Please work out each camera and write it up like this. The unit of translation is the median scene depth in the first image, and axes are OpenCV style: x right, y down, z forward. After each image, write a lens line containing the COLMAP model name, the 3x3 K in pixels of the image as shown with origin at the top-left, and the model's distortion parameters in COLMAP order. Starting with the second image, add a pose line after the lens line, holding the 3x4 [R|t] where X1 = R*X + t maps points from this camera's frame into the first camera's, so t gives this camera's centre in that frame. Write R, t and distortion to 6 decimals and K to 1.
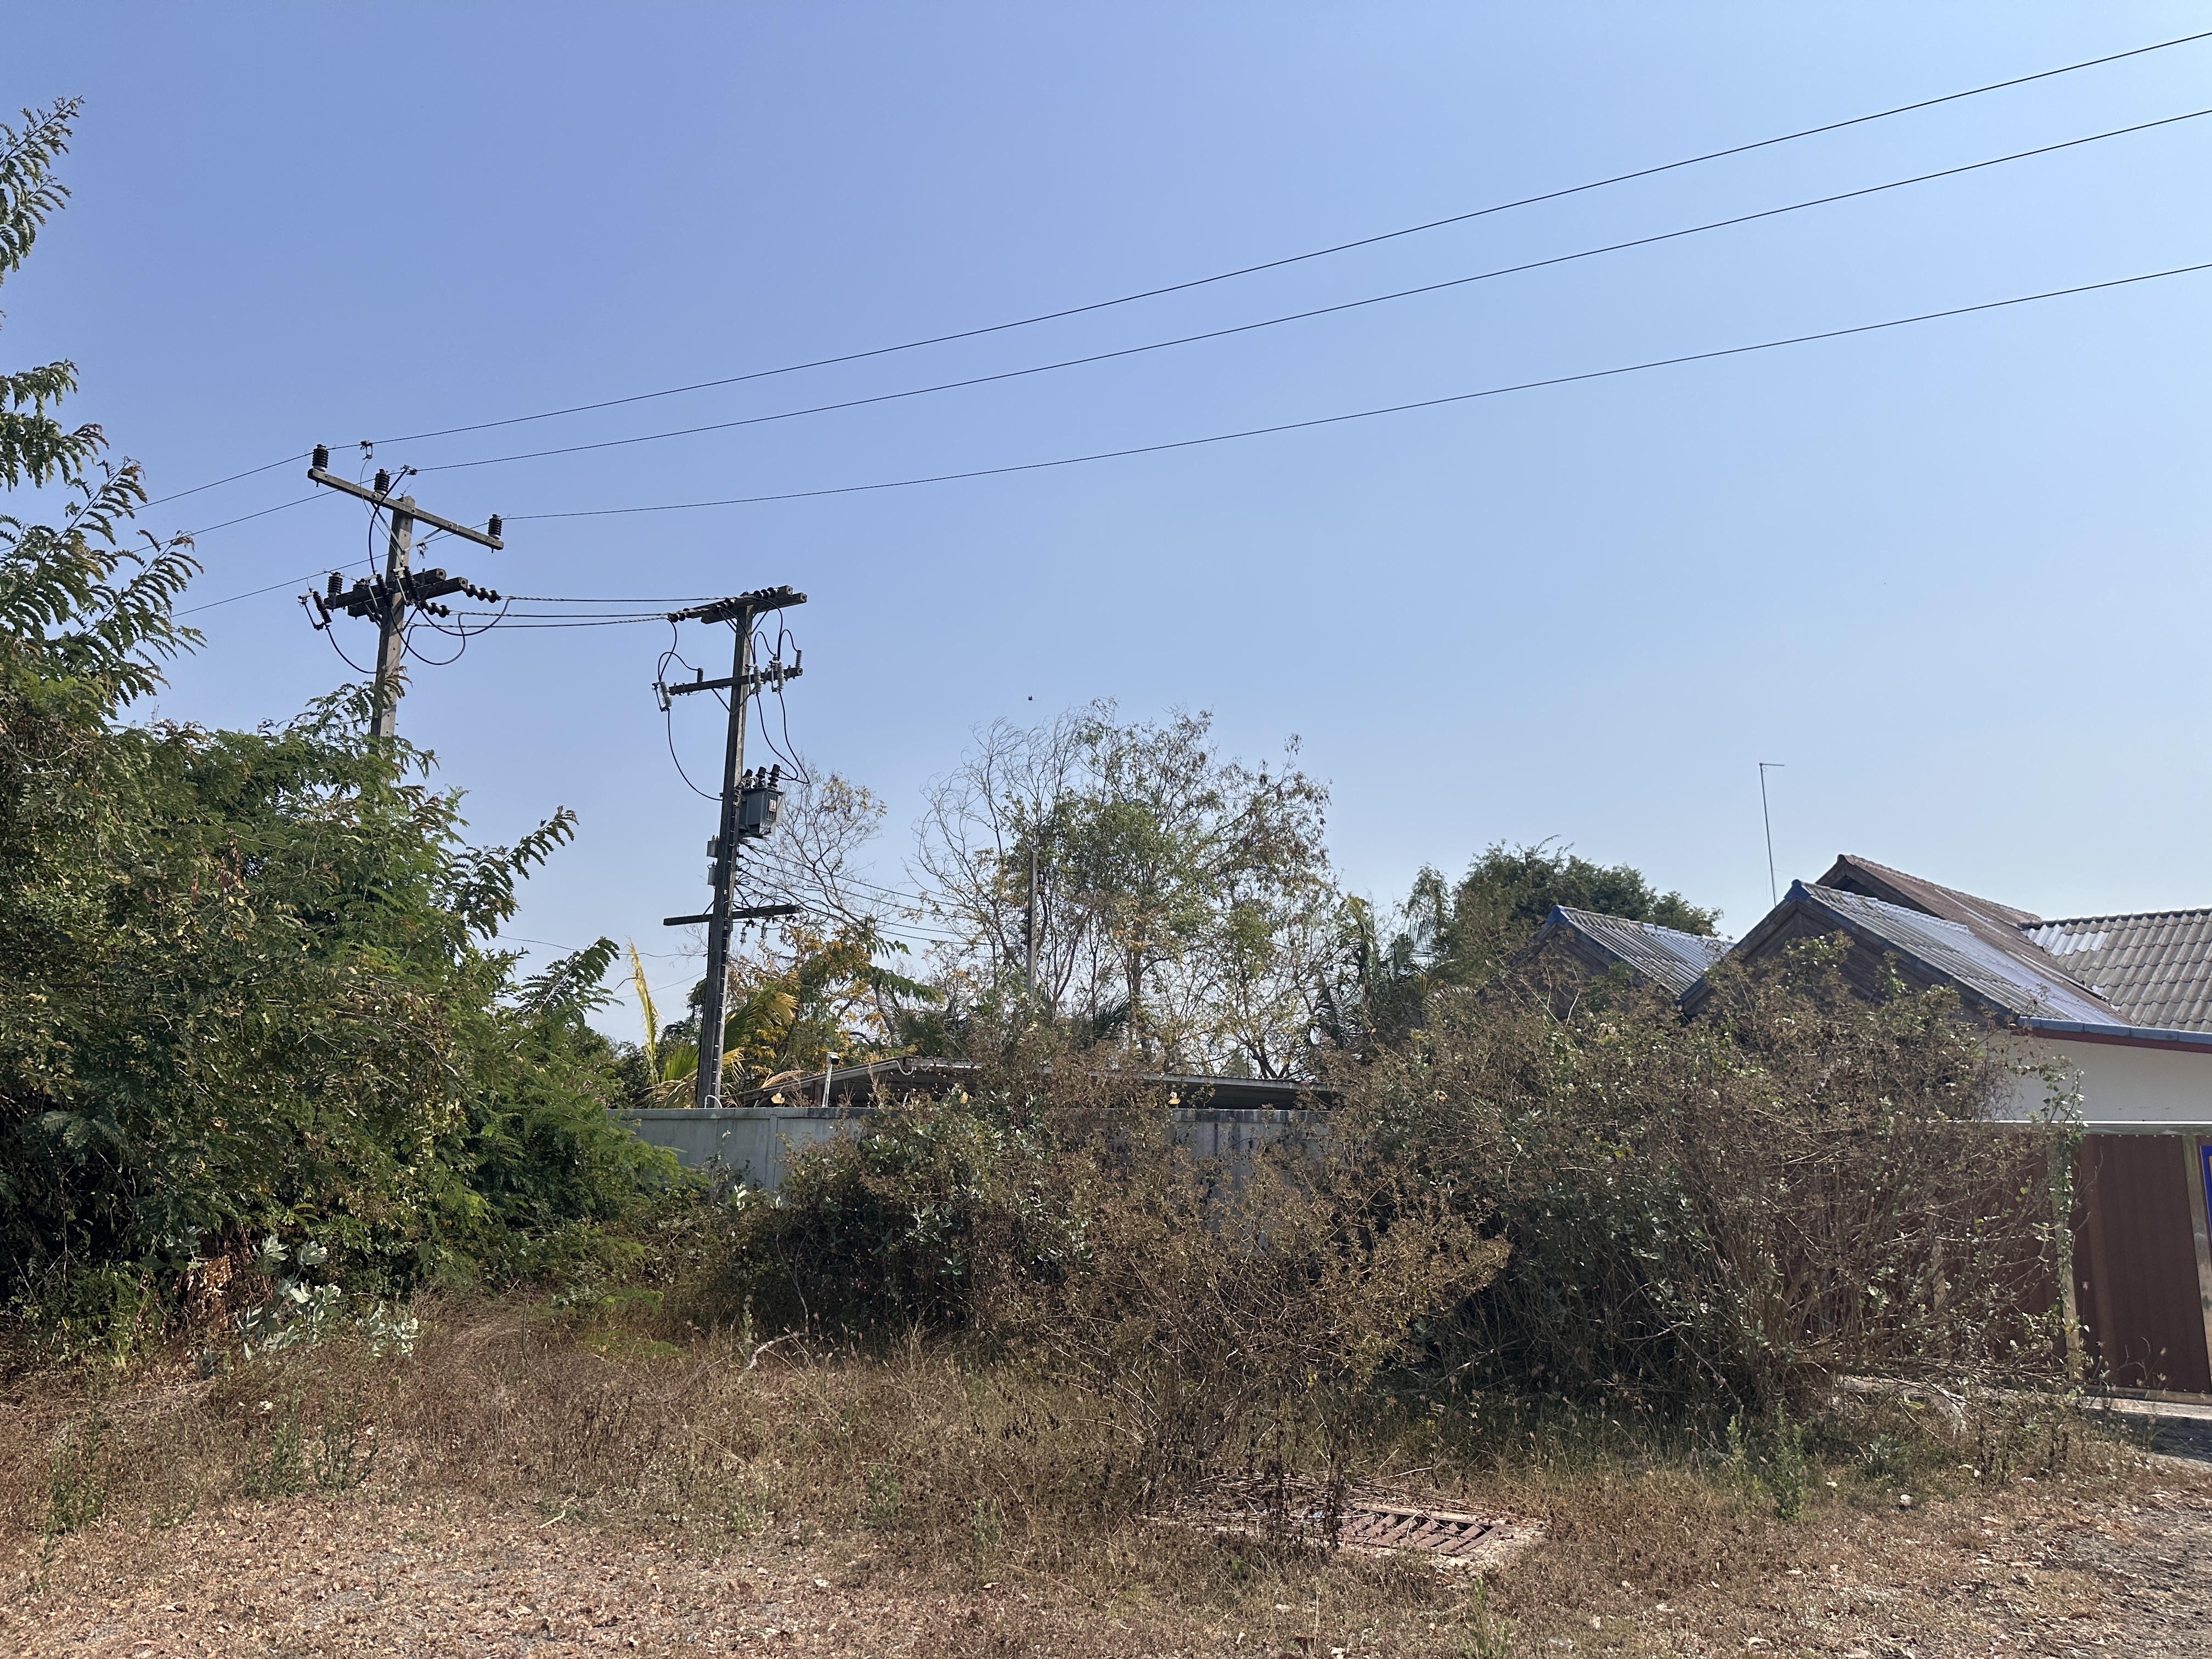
lens RADIAL K [[1538.0, 0, 1109.9], [0, 1538.0, 837.8], [0, 0, 1]] dist [0.089245, -0.110549]
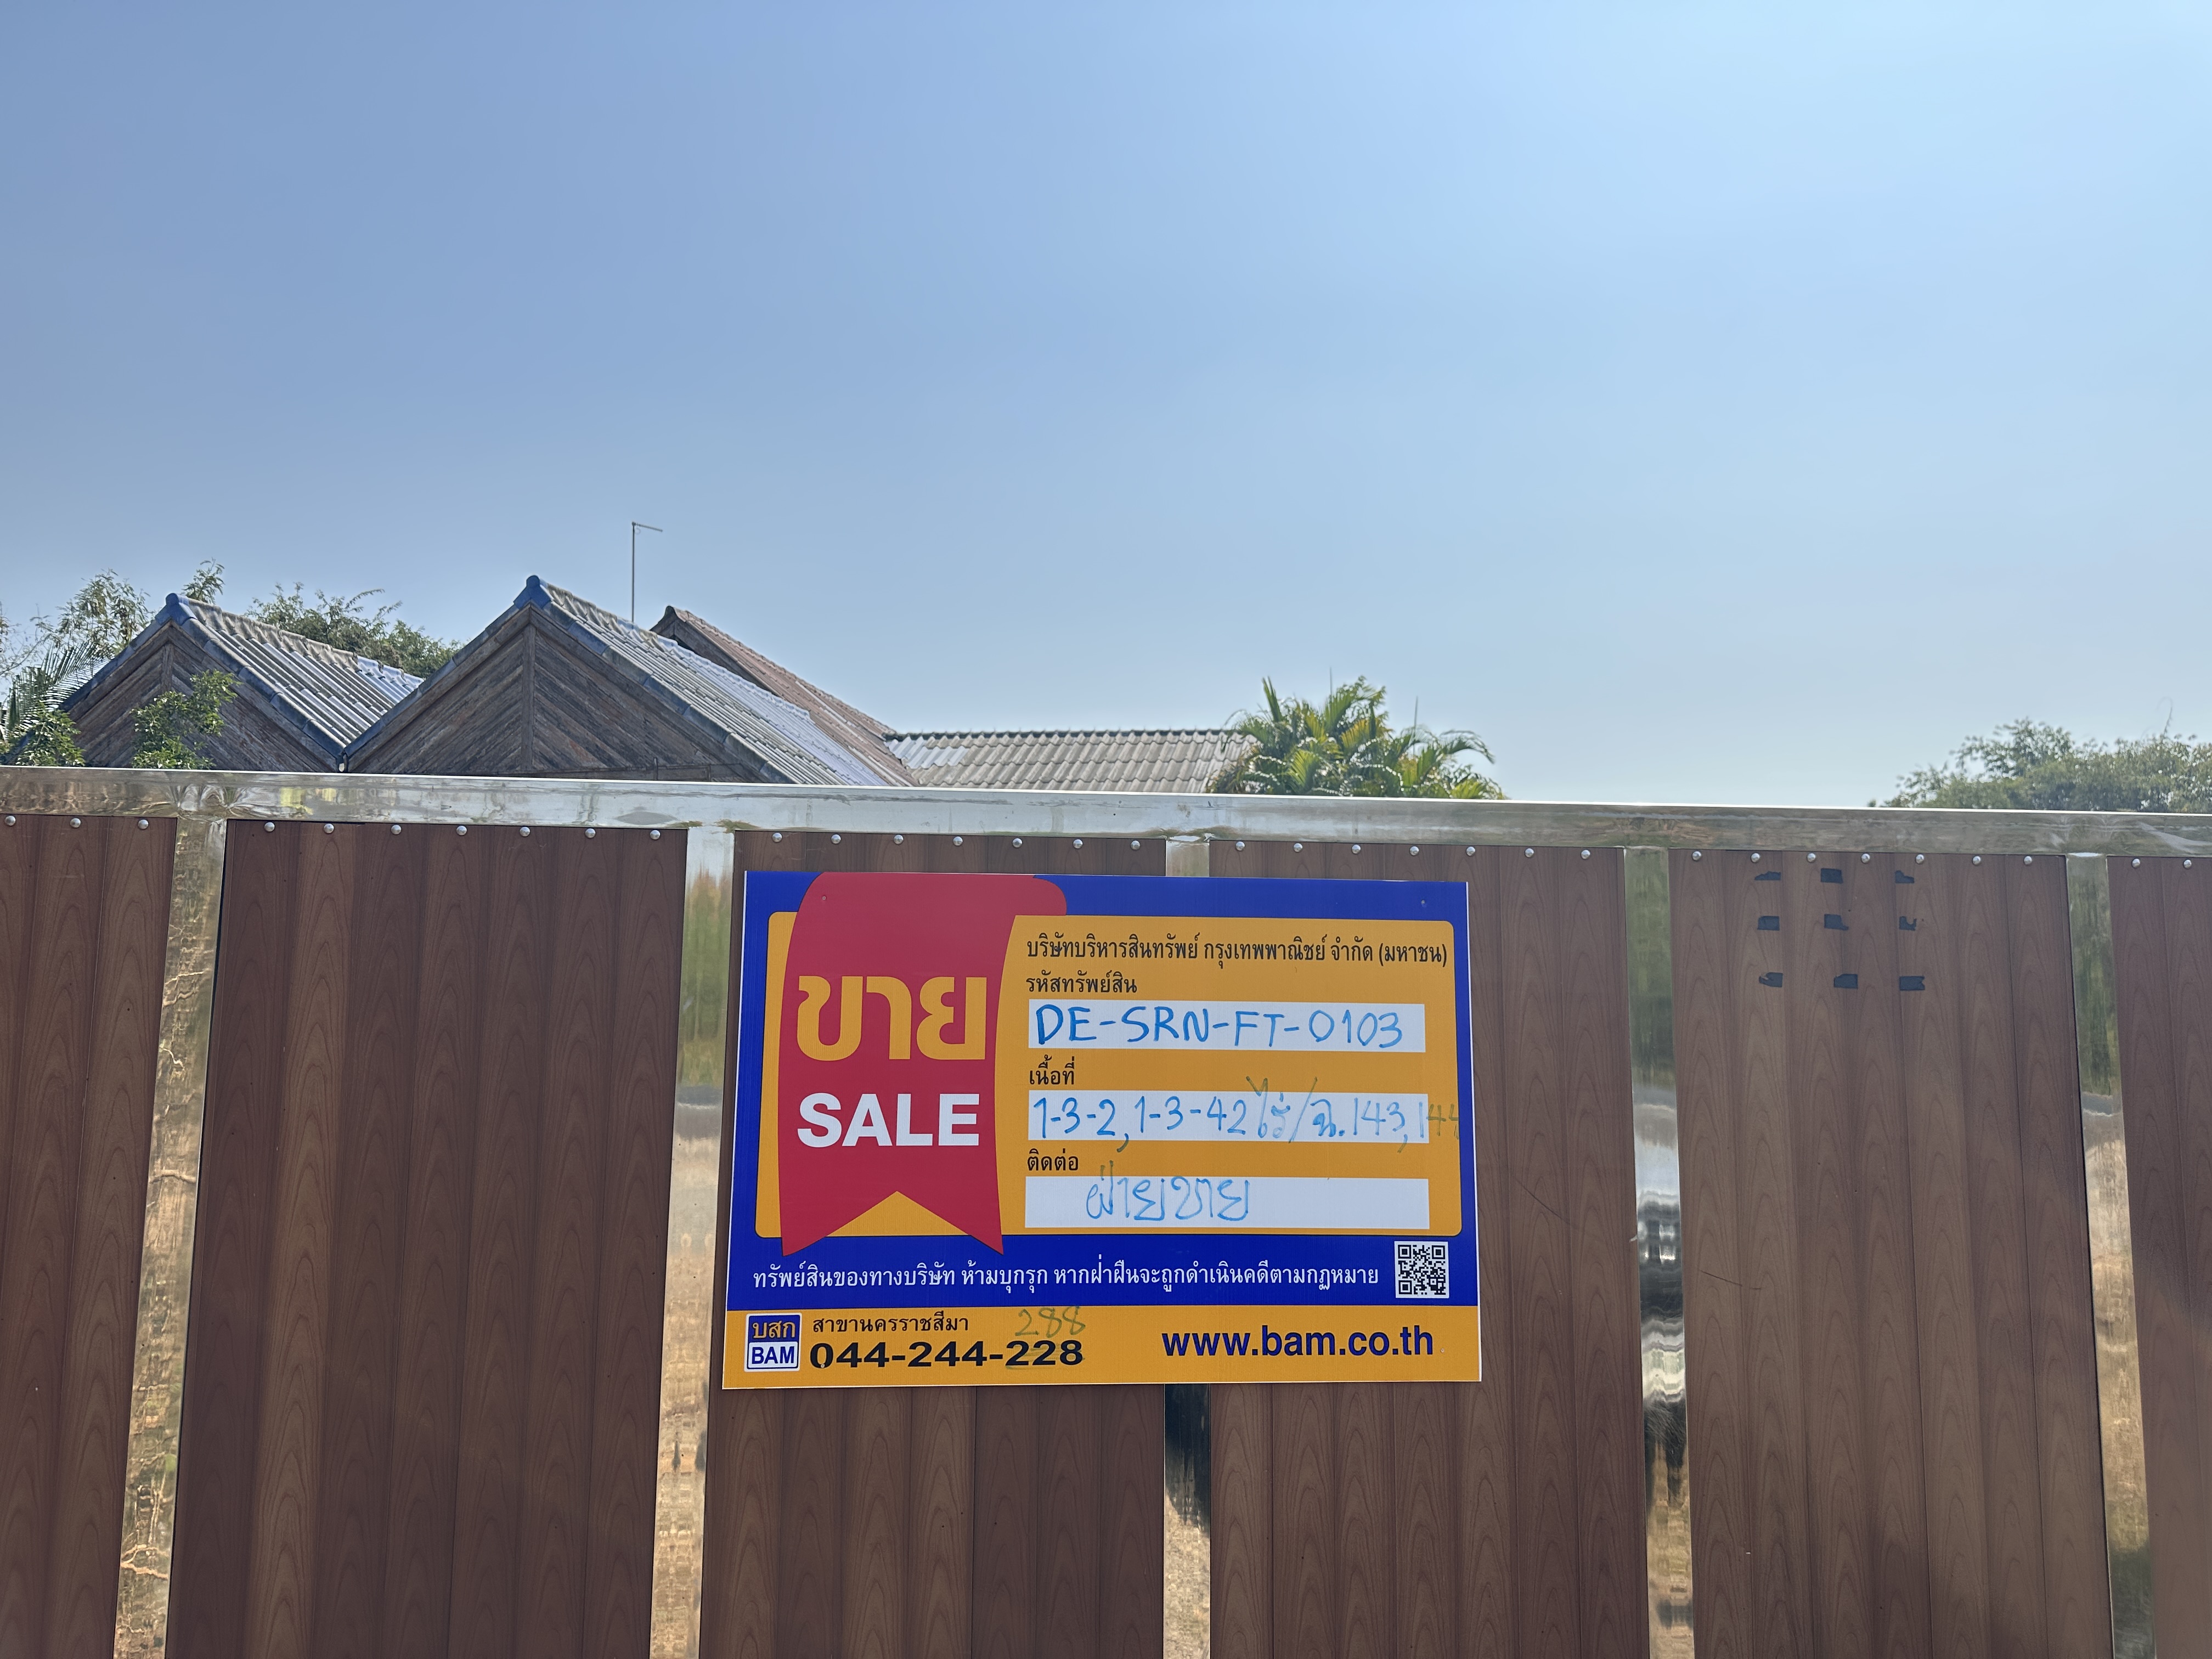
lens RADIAL K [[1538.0, 0, 1109.9], [0, 1538.0, 837.8], [0, 0, 1]] dist [0.089245, -0.110549]
pose [[0.807808, 0.059627, 0.586422, 0.215361], [-0.110352, 0.992579, 0.051088, 0.061500], [-0.579023, -0.105982, 0.808393, 0.273348]]
